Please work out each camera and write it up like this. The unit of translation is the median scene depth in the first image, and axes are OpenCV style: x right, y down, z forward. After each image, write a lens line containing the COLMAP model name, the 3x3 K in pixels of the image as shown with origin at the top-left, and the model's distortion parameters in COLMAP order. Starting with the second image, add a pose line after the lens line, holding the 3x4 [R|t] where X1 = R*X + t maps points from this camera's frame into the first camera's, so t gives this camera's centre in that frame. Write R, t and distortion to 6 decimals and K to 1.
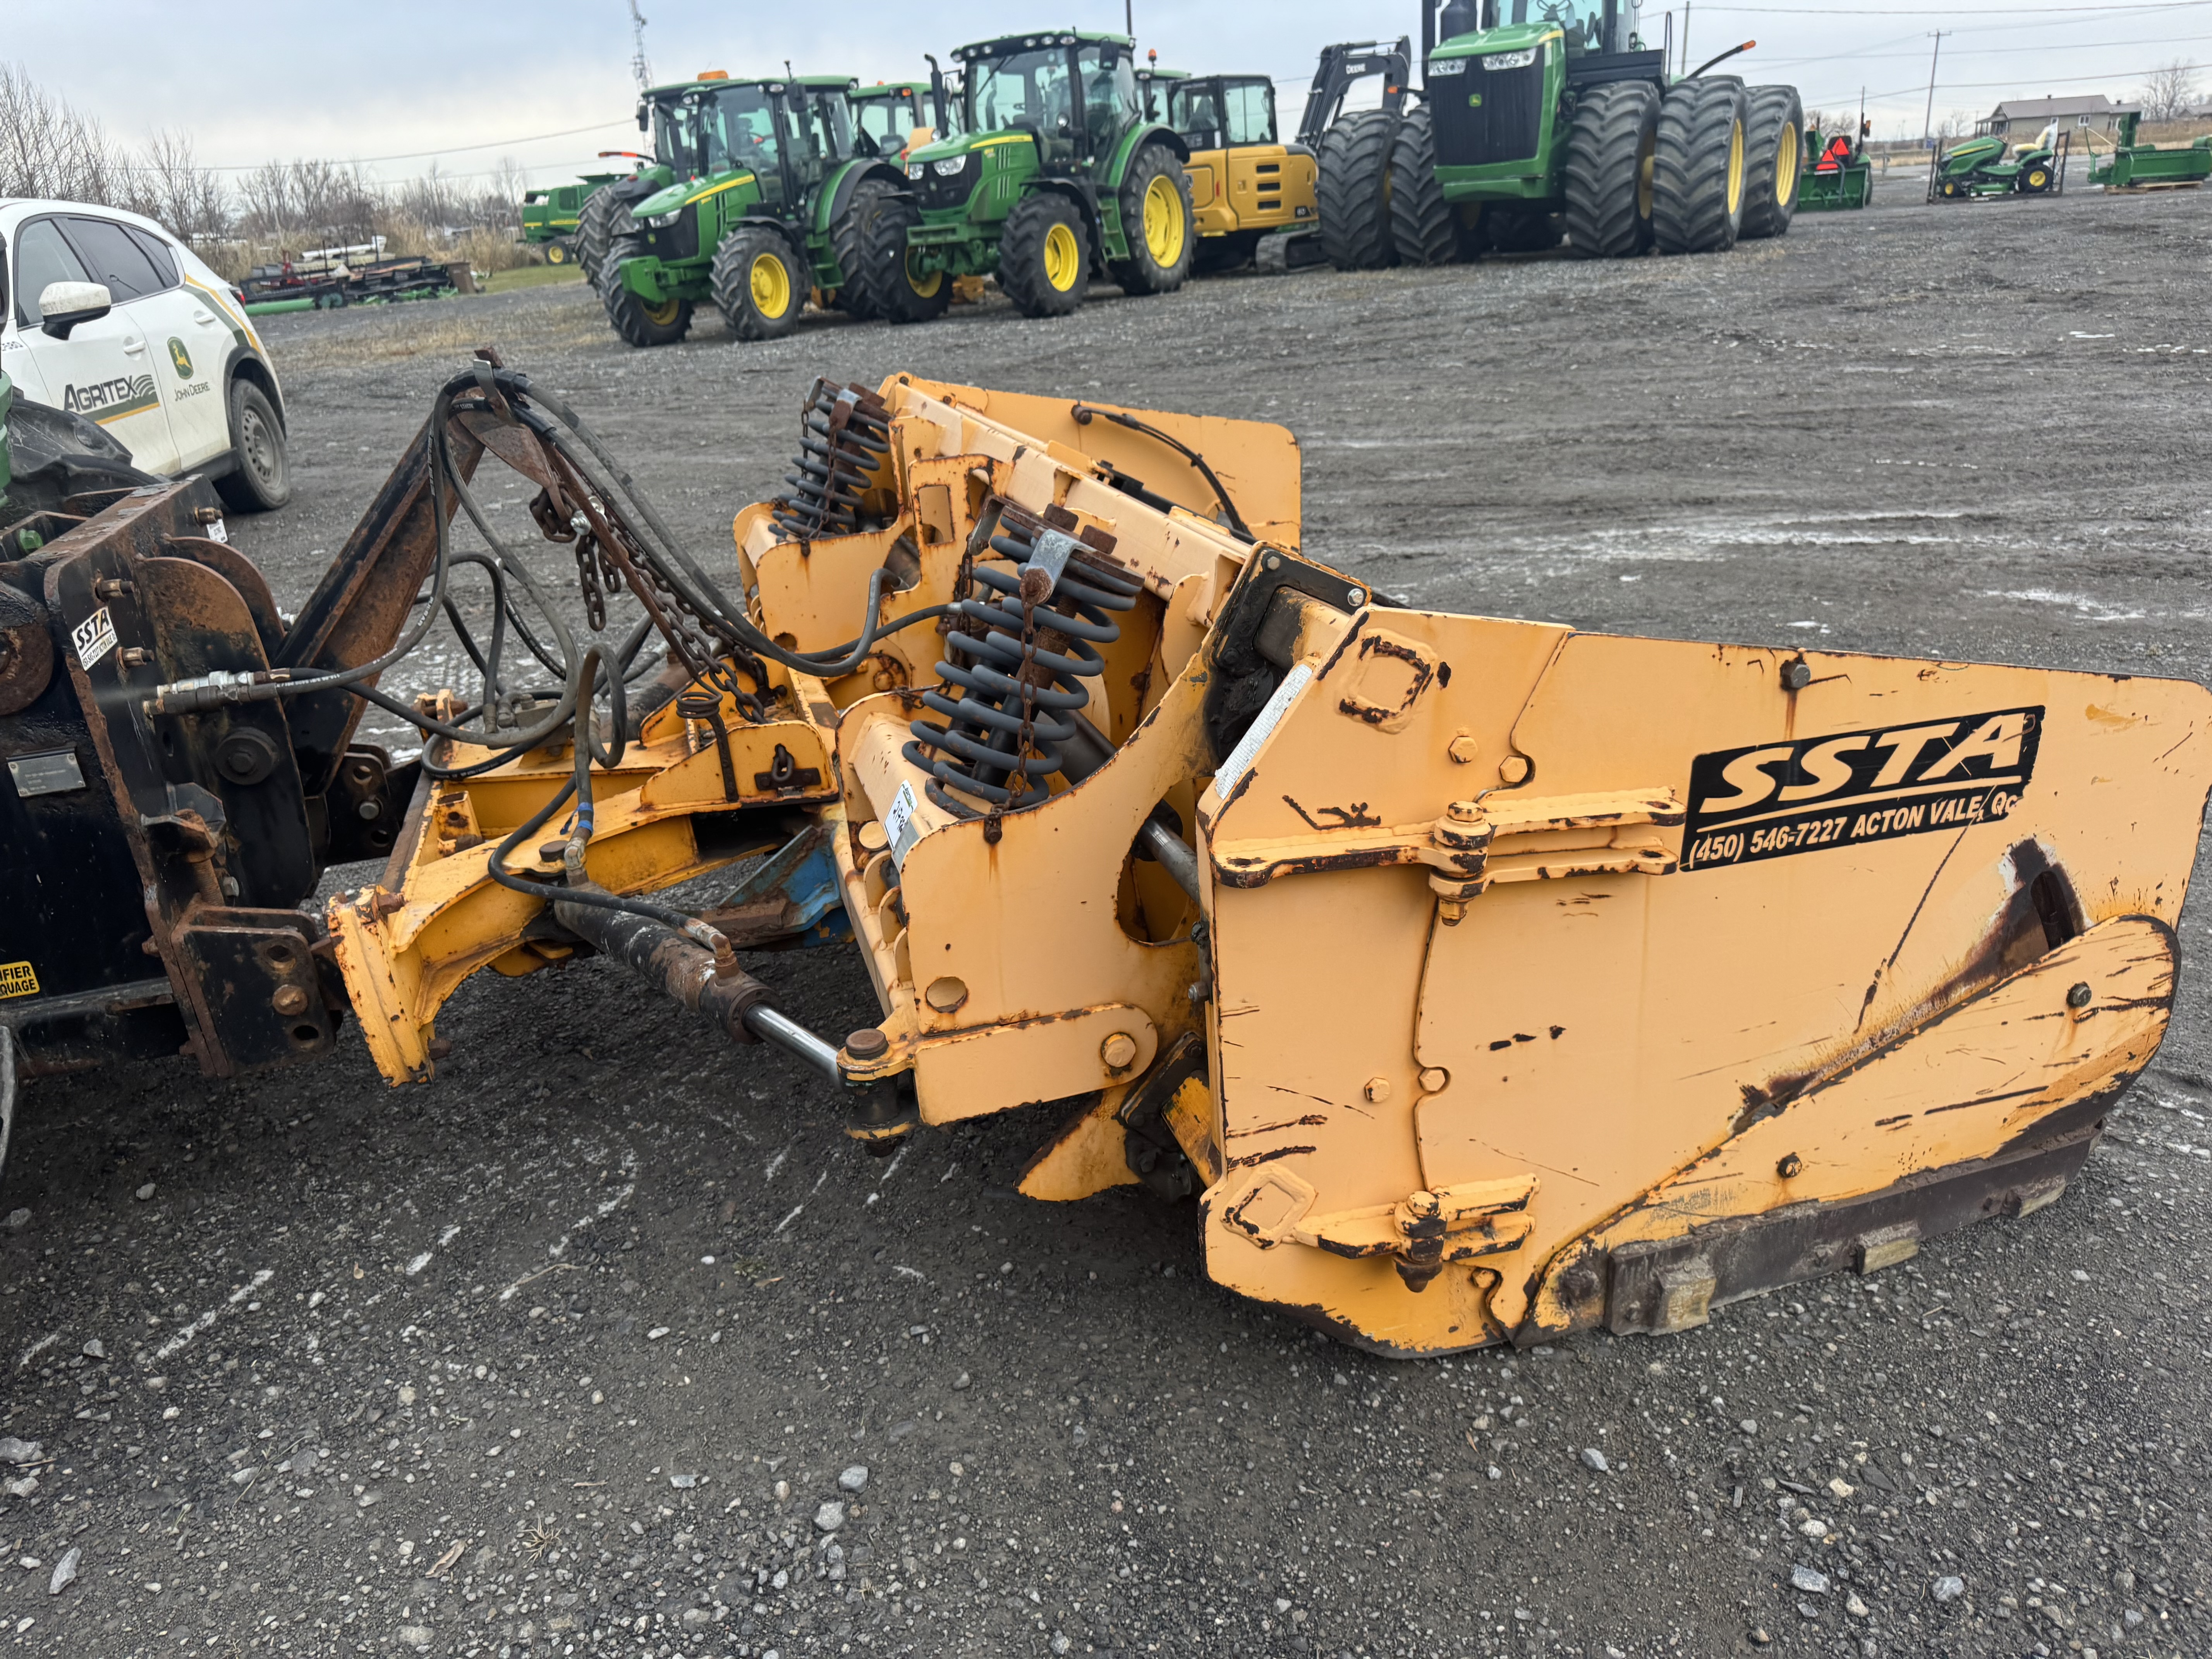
lens RADIAL K [[1634.3, 0, 1106.0], [0, 1634.3, 829.5], [0, 0, 1]] dist [0.008752, -0.002648]
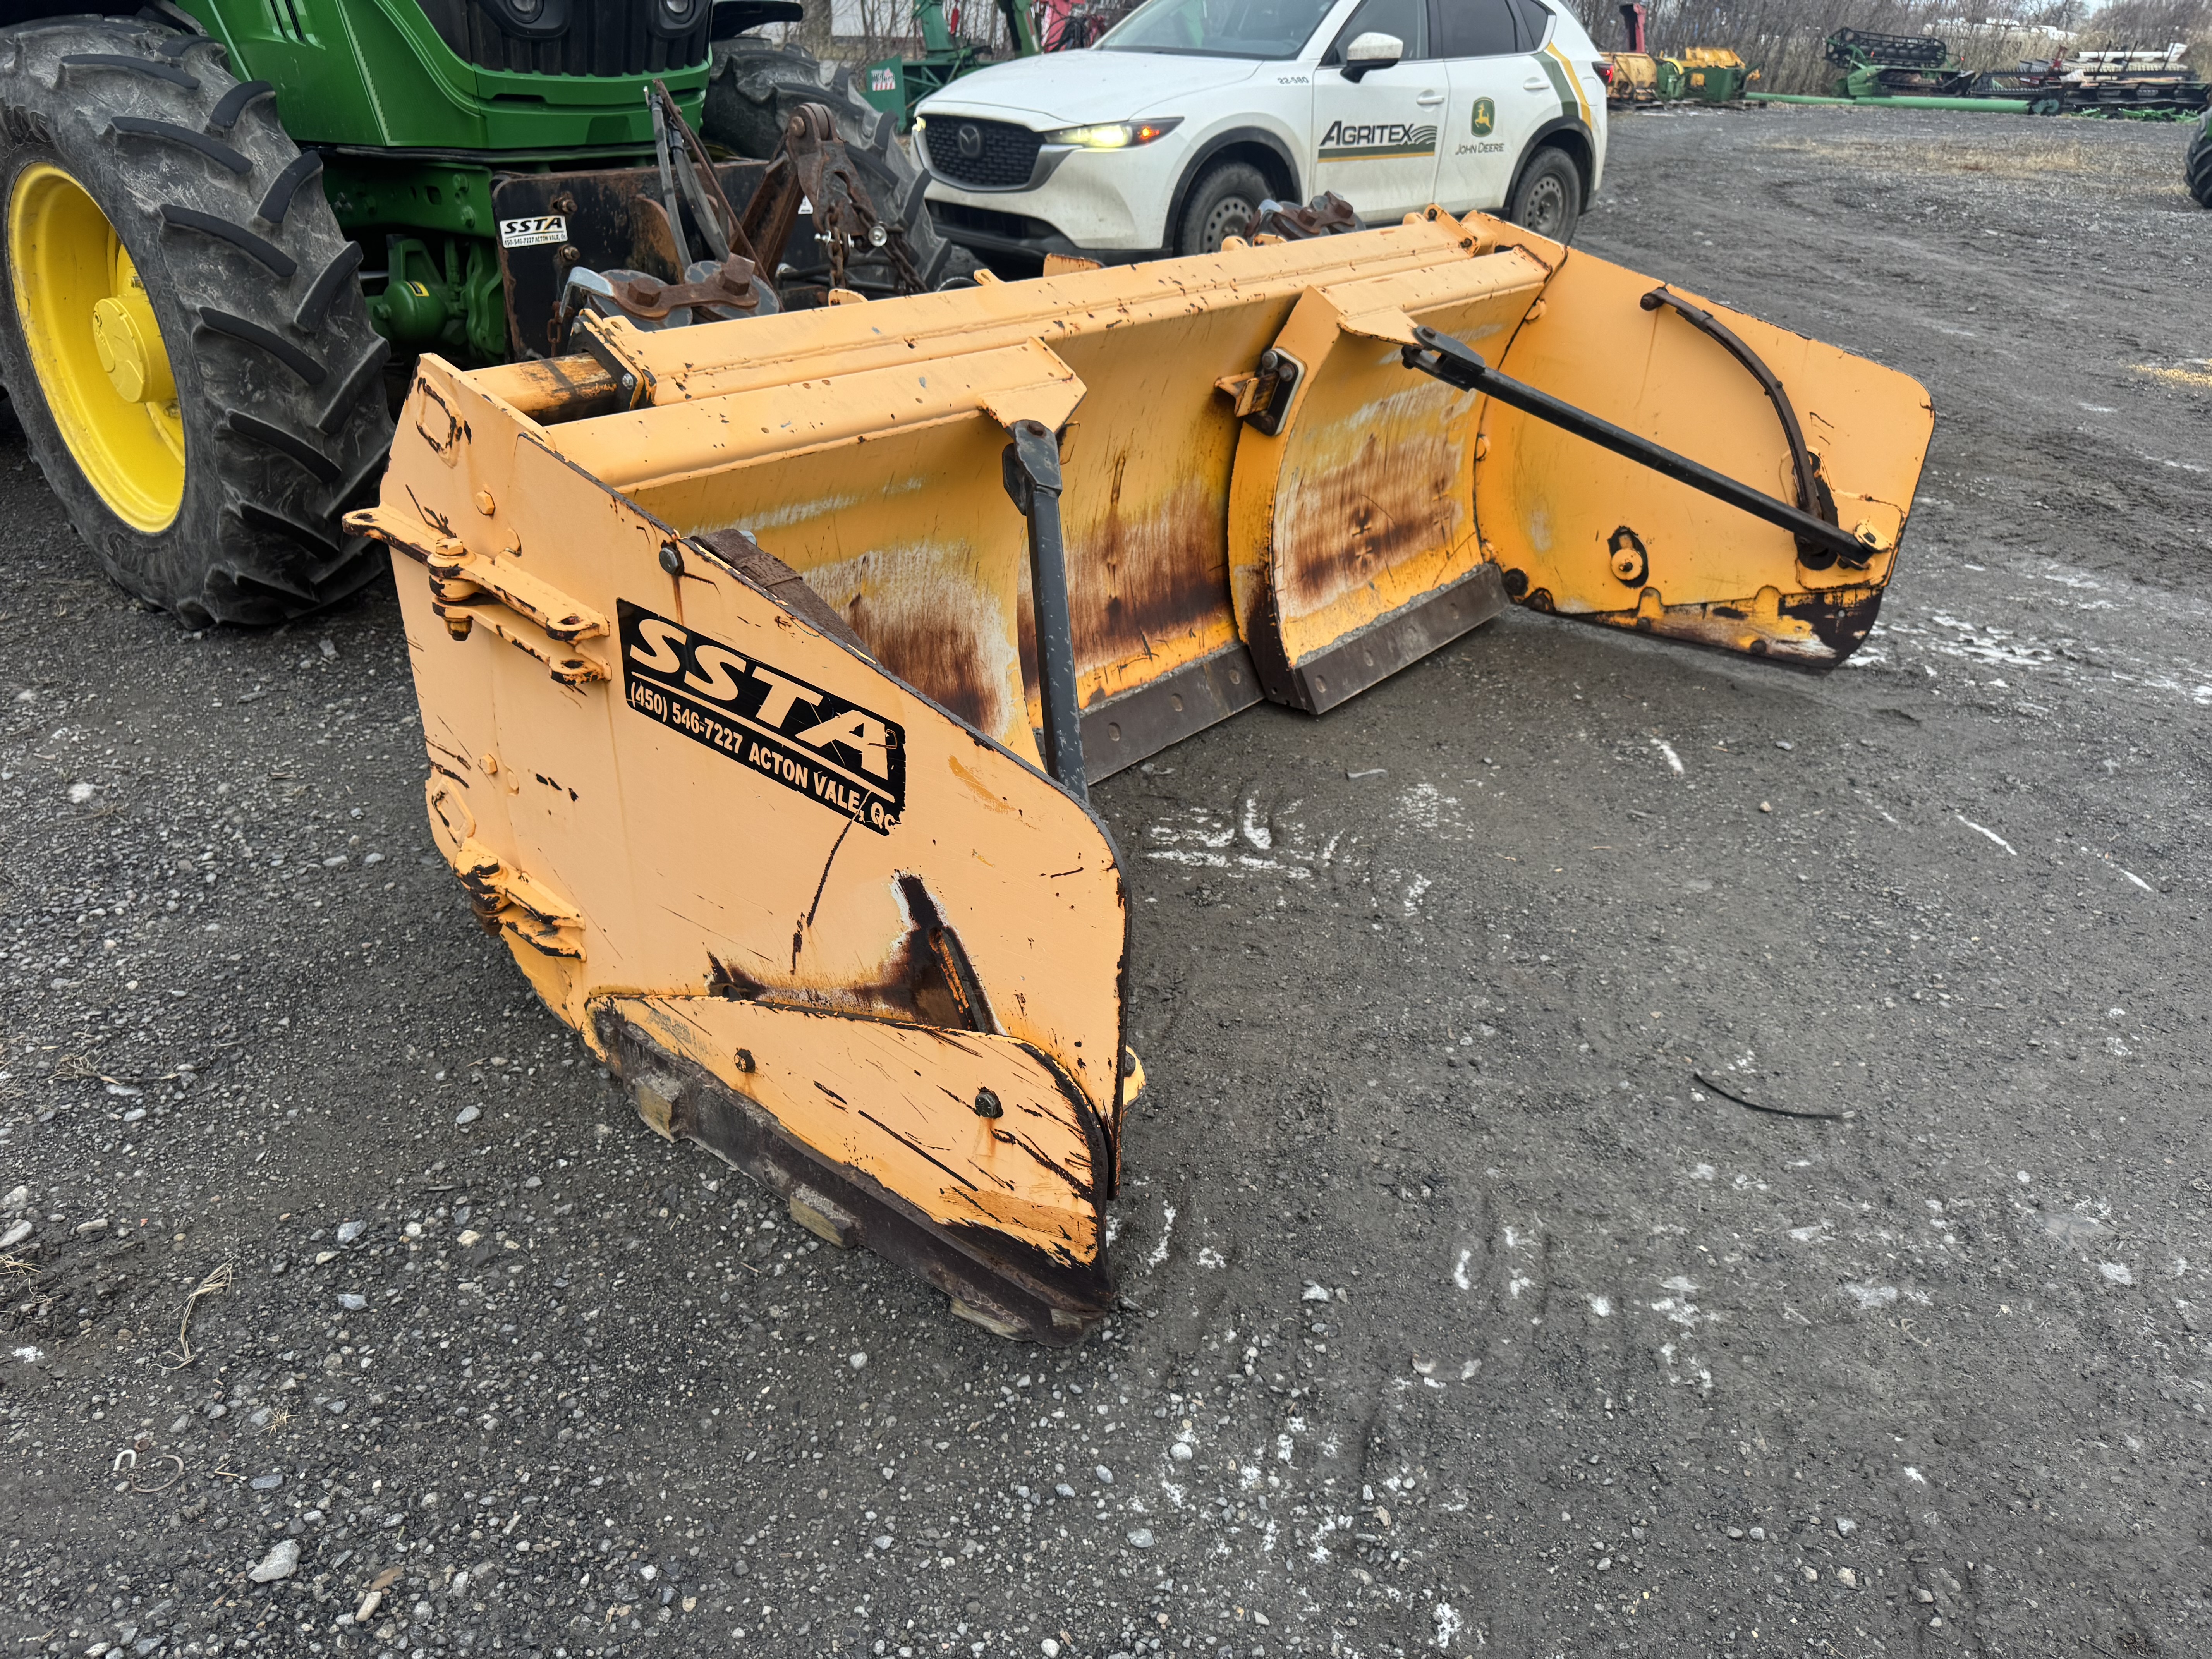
lens RADIAL K [[1672.1, 0, 1106.0], [0, 1672.1, 829.5], [0, 0, 1]] dist [0.016796, -0.009613]
pose [[0.540229, 0.459445, -0.705027, 1.291045], [-0.386021, 0.879756, 0.277520, -0.319253], [0.747757, 0.122231, 0.652625, 0.499971]]
